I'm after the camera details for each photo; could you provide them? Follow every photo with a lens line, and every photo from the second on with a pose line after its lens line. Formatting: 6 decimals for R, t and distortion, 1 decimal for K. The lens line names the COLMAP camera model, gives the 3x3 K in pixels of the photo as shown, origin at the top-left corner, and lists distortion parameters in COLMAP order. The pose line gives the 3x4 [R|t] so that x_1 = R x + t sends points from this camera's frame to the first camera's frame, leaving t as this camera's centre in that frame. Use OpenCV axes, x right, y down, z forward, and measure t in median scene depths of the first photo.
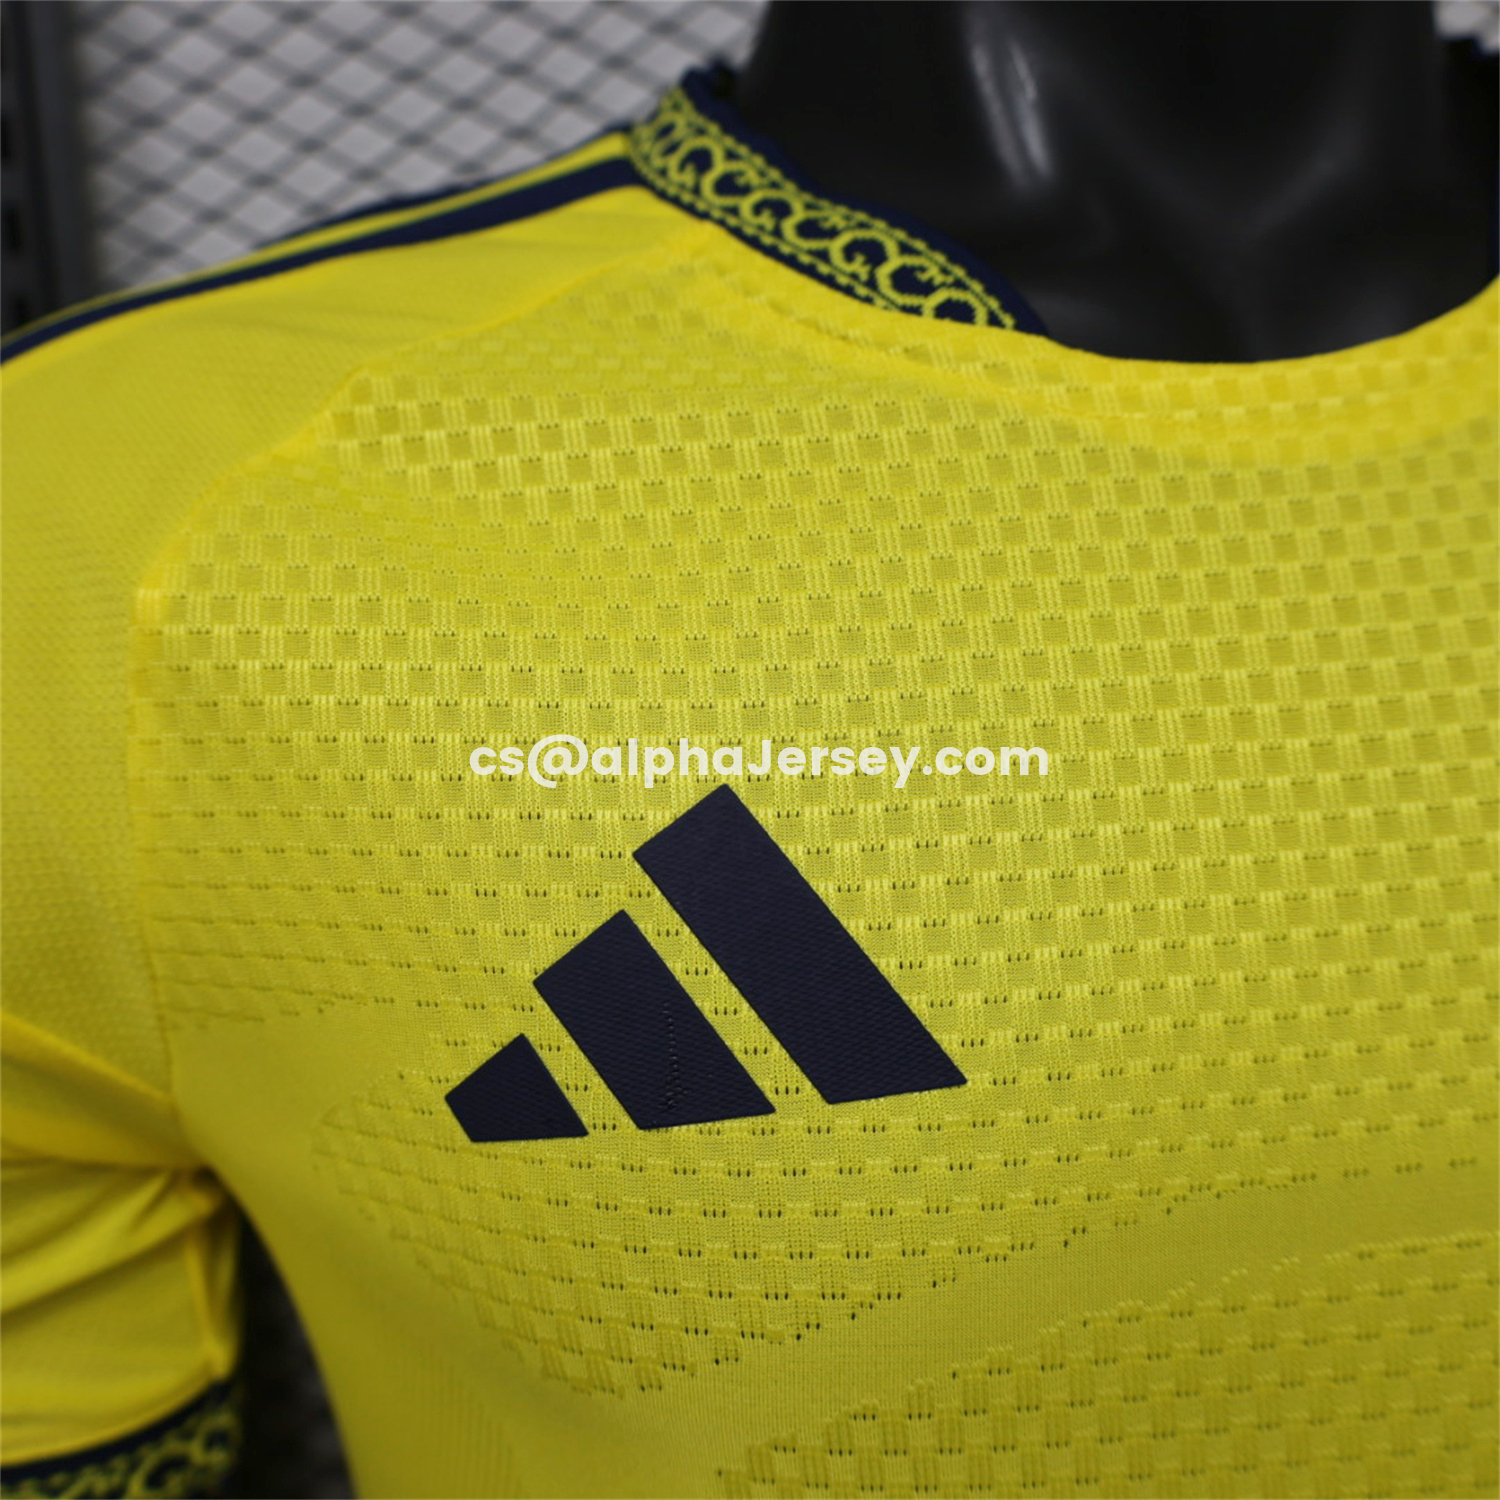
lens RADIAL K [[1846.2, 0, 750.0], [0, 1846.2, 798.9], [0, 0, 1]] dist [-0.037764, -0.036414]
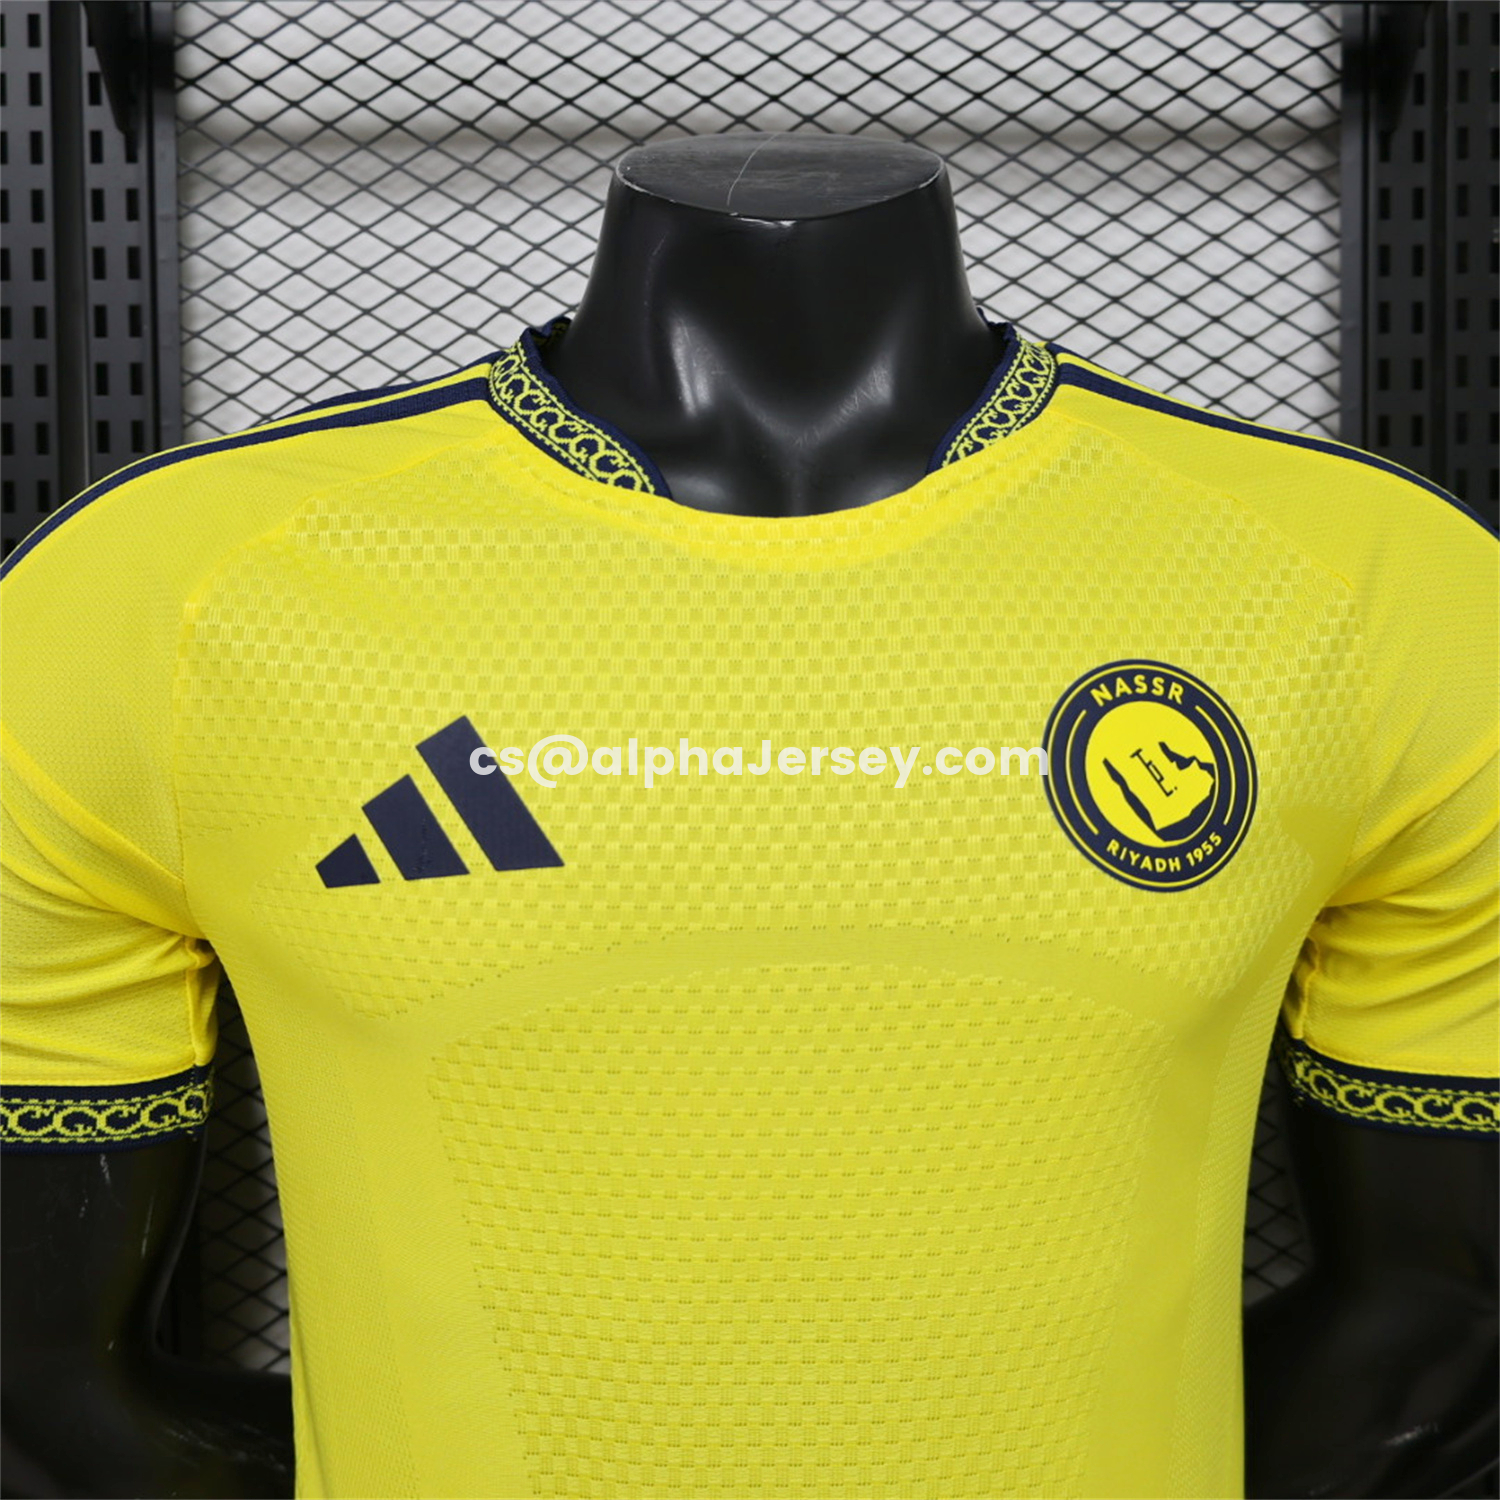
lens RADIAL K [[1848.8, 0, 750.0], [0, 1848.8, 750.0], [0, 0, 1]] dist [-0.045749, -0.021180]
pose [[0.997267, 0.060035, -0.043072, 0.348144], [-0.062899, 0.995663, -0.068543, 0.133568], [0.038770, 0.071065, 0.996718, -0.887349]]
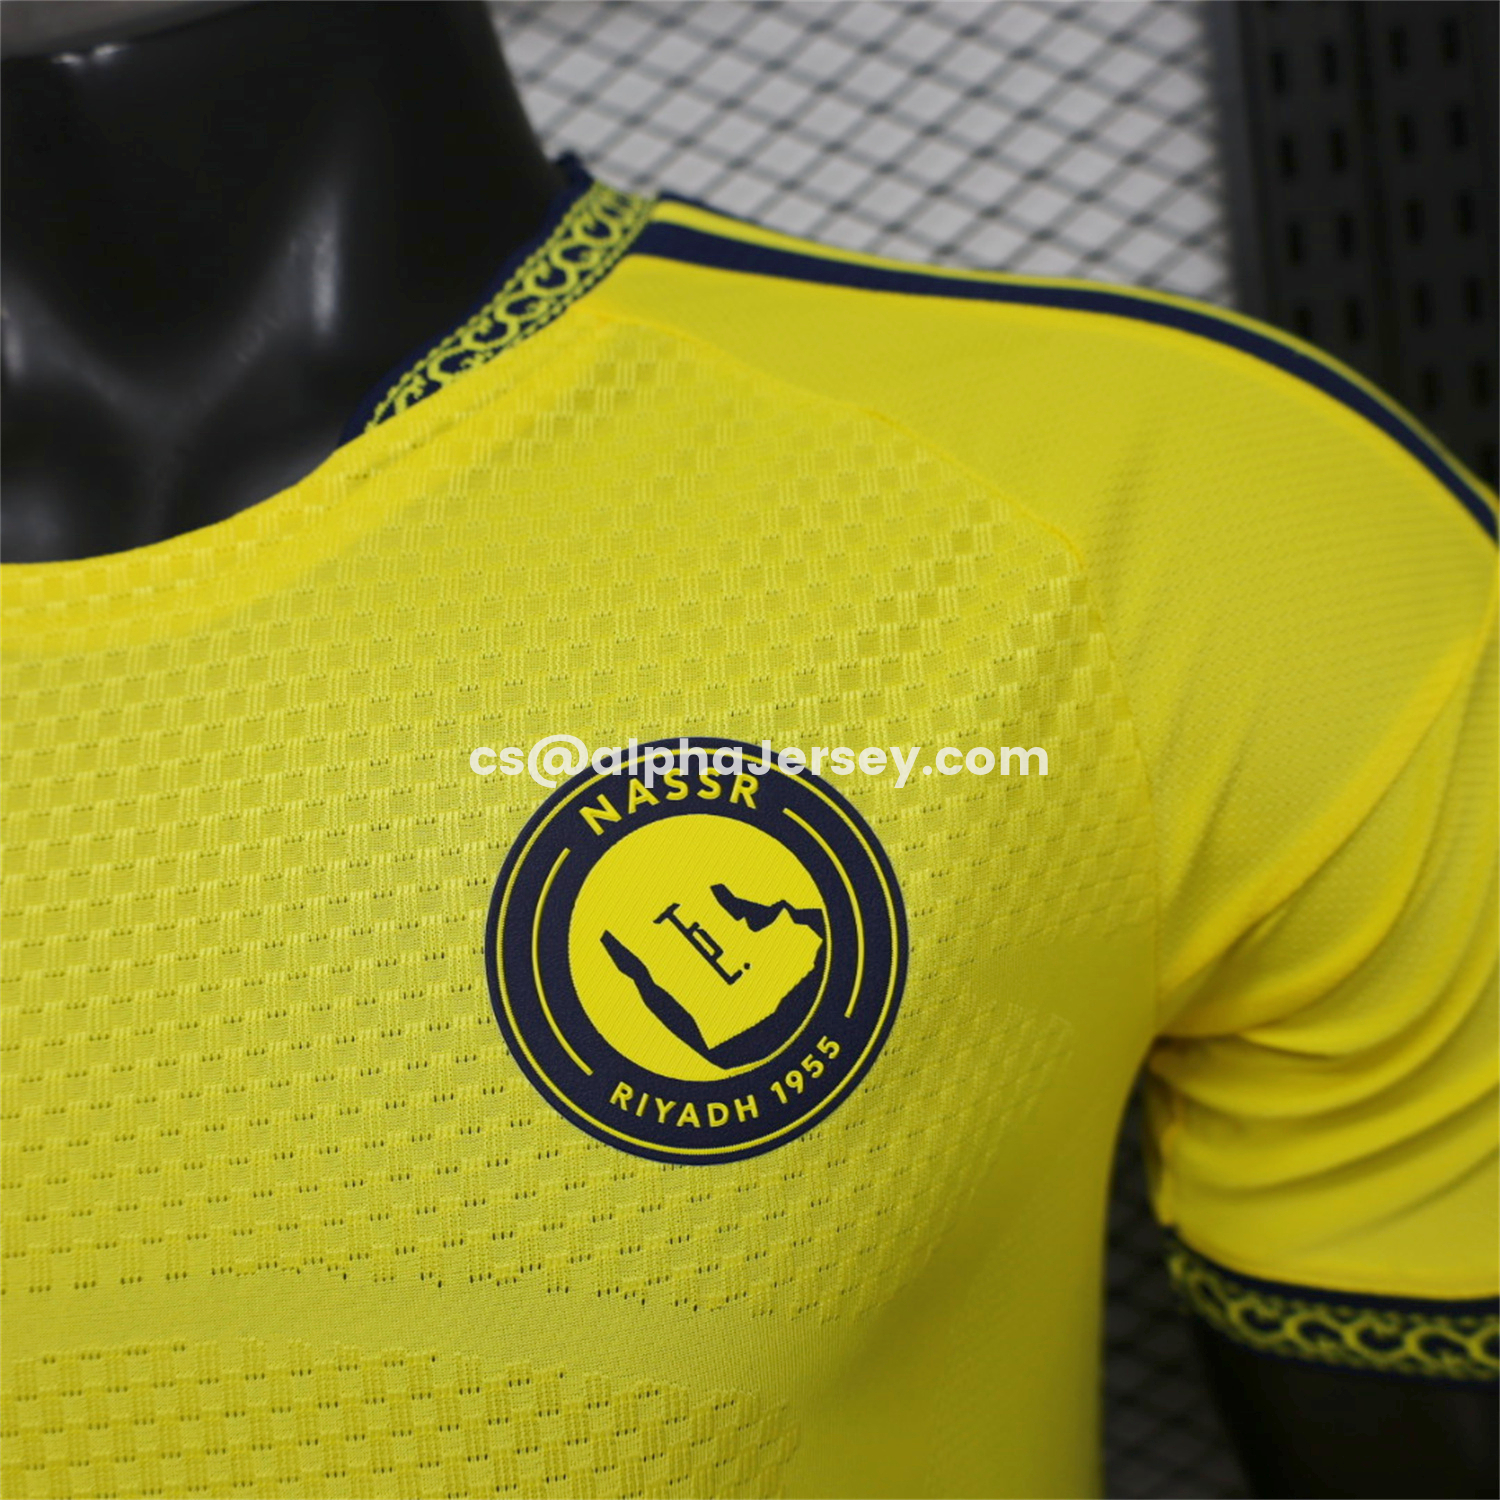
lens RADIAL K [[1848.8, 0, 750.0], [0, 1848.8, 750.0], [0, 0, 1]] dist [-0.045749, -0.021180]
pose [[0.988468, -0.048743, -0.143371, 0.849450], [0.048699, 0.998806, -0.003814, -0.097321], [0.143386, -0.003212, 0.989662, -0.060501]]
